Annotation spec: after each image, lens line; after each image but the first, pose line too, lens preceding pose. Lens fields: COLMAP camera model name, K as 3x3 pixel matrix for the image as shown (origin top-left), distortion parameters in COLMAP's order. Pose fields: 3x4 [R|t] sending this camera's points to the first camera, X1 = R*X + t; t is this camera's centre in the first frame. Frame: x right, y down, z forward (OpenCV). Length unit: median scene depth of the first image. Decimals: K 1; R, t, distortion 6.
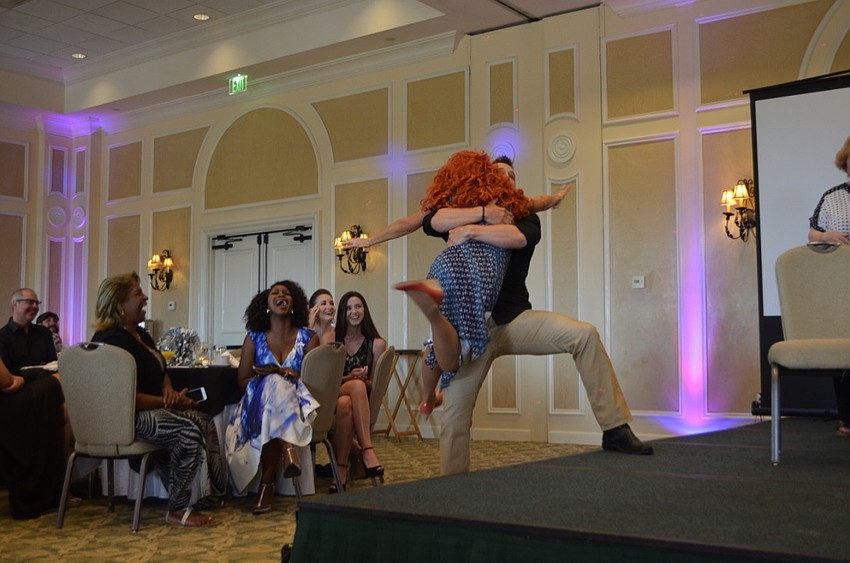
lens RADIAL K [[984.3, 0, 425.0], [0, 984.3, 281.5], [0, 0, 1]] dist [-0.067701, 0.002554]
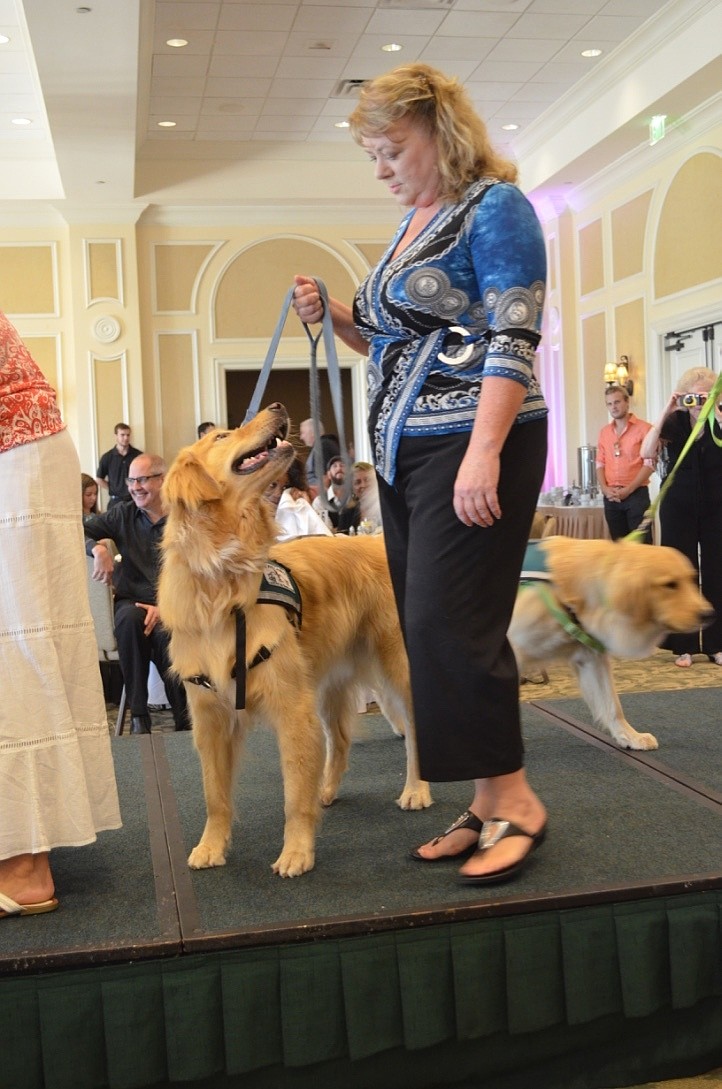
lens RADIAL K [[1261.0, 0, 361.0], [0, 1261.0, 544.5], [0, 0, 1]] dist [-0.067701, 0.002554]
pose [[0.723193, 0.015687, -0.690468, 0.281469], [0.089953, 0.989087, 0.116687, -0.018634], [0.684763, -0.146497, 0.713889, 0.112403]]
